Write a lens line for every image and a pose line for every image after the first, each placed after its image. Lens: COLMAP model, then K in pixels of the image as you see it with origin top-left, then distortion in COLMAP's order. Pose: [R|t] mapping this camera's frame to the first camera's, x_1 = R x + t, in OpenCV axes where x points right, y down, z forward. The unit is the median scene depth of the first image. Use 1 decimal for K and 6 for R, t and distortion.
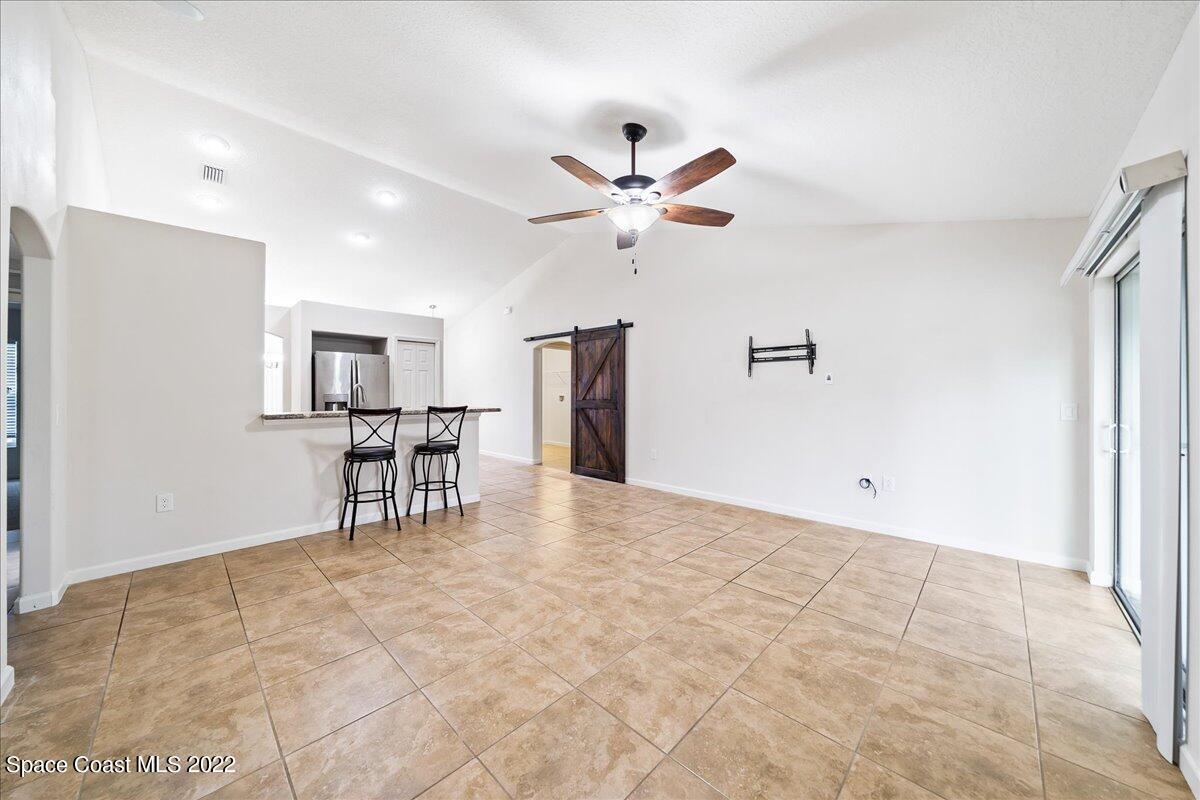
lens RADIAL K [[412.1, 0, 596.4], [0, 412.1, 393.6], [0, 0, 1]] dist [-0.001568, -0.000064]
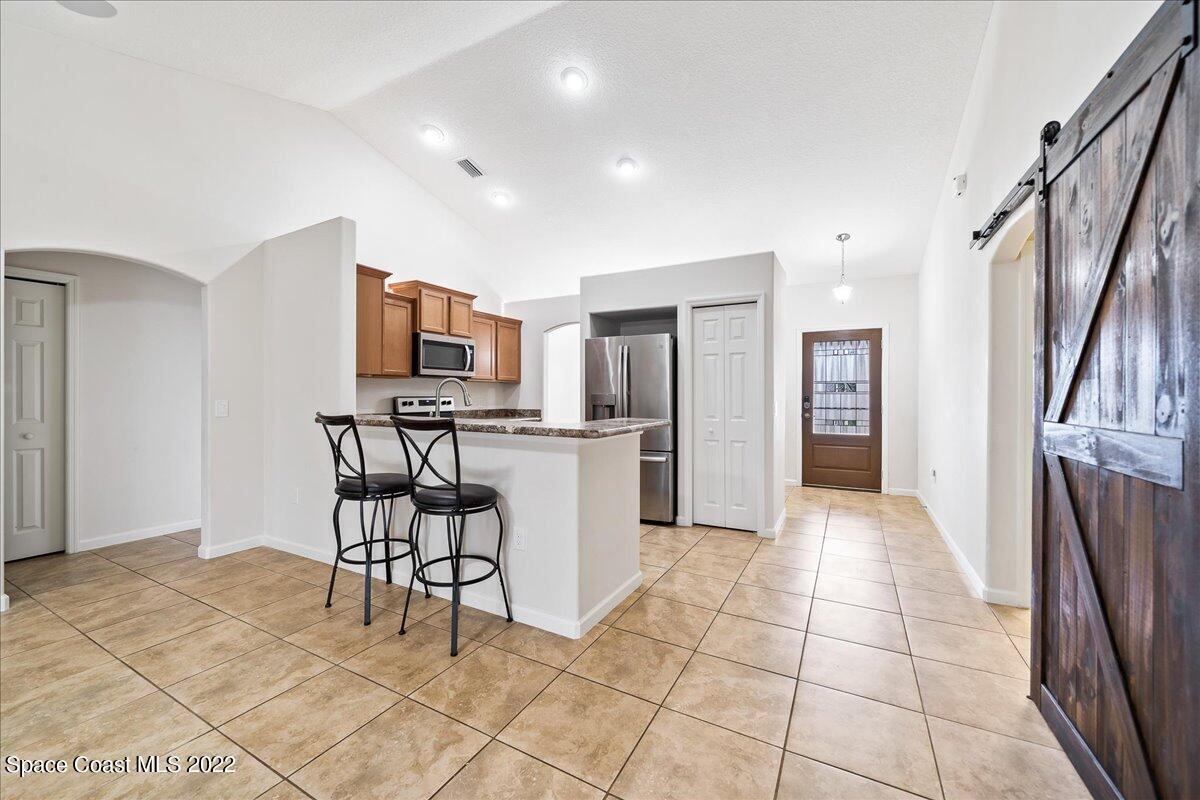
lens RADIAL K [[466.5, 0, 596.6], [0, 466.5, 395.6], [0, 0, 1]] dist [-0.000216, 0.000032]
pose [[0.270143, 0.004342, -0.962810, 0.291550], [-0.003776, 0.999987, 0.003450, 0.001777], [0.962813, 0.002704, 0.270156, 1.317538]]
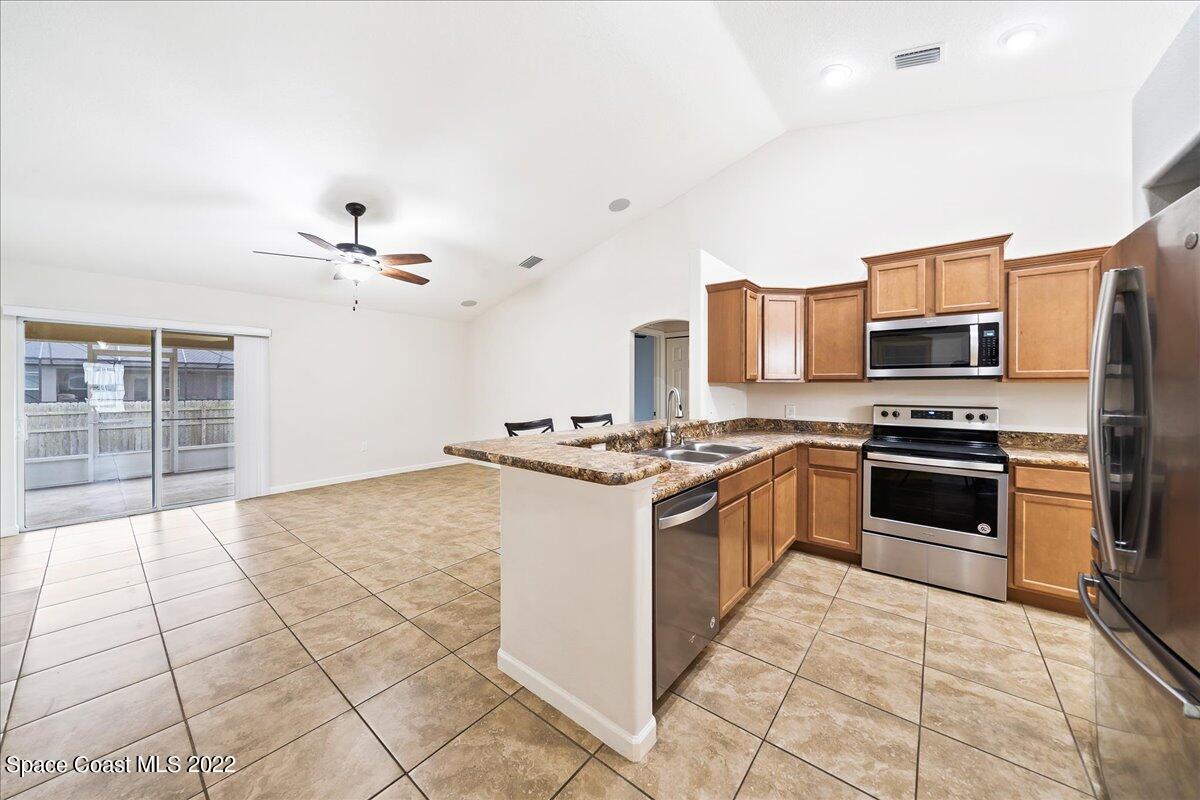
lens RADIAL K [[415.4, 0, 597.4], [0, 415.4, 387.6], [0, 0, 1]] dist [-0.006241, 0.000073]
pose [[-0.996160, -0.002098, -0.087524, -0.514757], [-0.002299, 0.999995, 0.002201, -0.032536], [0.087519, 0.002394, -0.996160, 2.119254]]
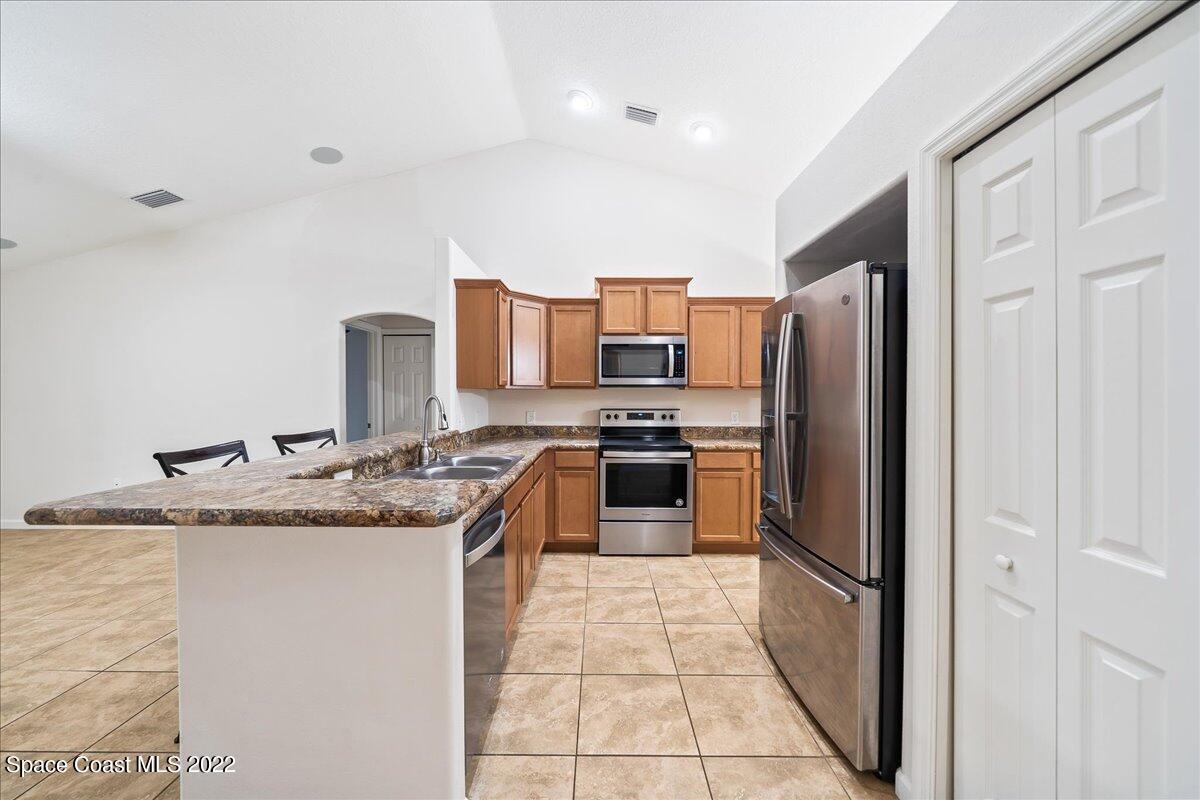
lens RADIAL K [[431.9, 0, 596.7], [0, 431.9, 400.0], [0, 0, 1]] dist [-0.003034, 0.000060]
pose [[-0.718481, 0.008889, -0.695490, -0.428583], [-0.002075, 0.999887, 0.014922, -0.032492], [0.695543, 0.012165, -0.718381, 2.018509]]
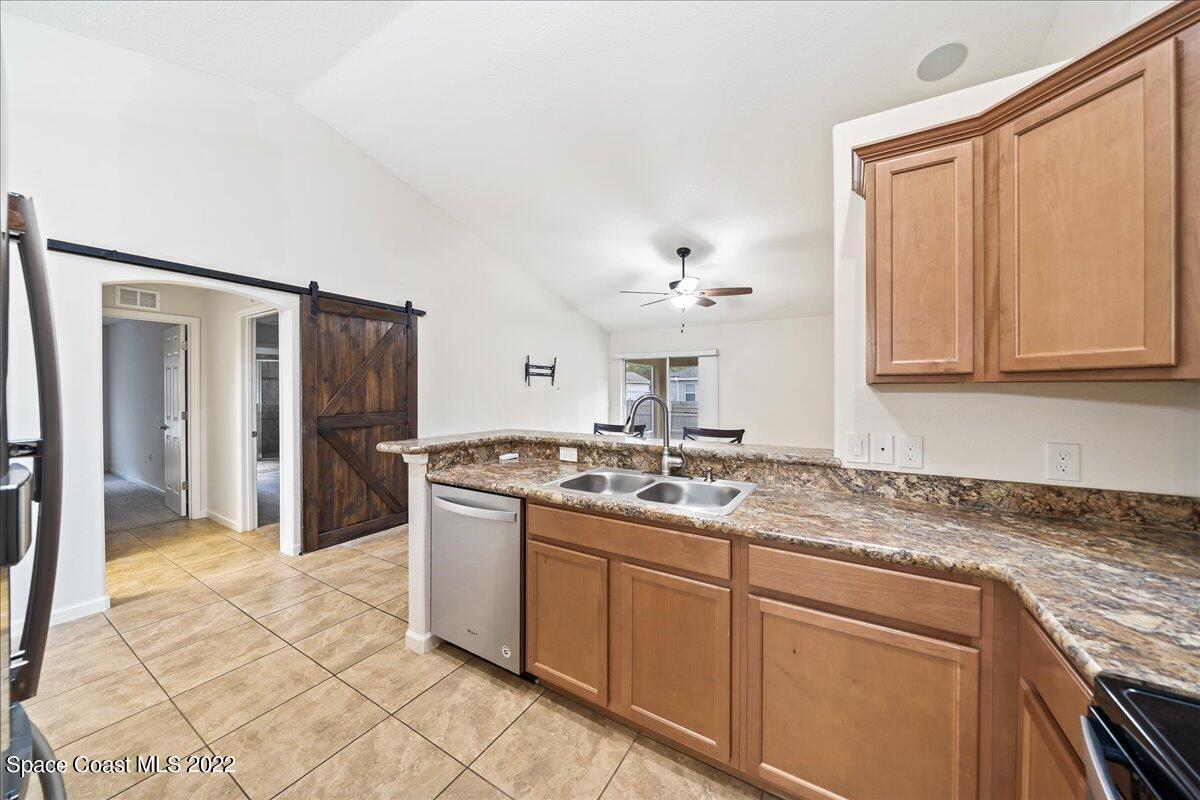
lens RADIAL K [[414.5, 0, 596.7], [0, 414.5, 393.2], [0, 0, 1]] dist [-0.000073, 0.000010]
pose [[-0.220050, -0.005407, 0.975474, -1.340135], [0.000367, 0.999984, 0.005626, -0.036094], [-0.975488, 0.001596, -0.220045, 1.505217]]
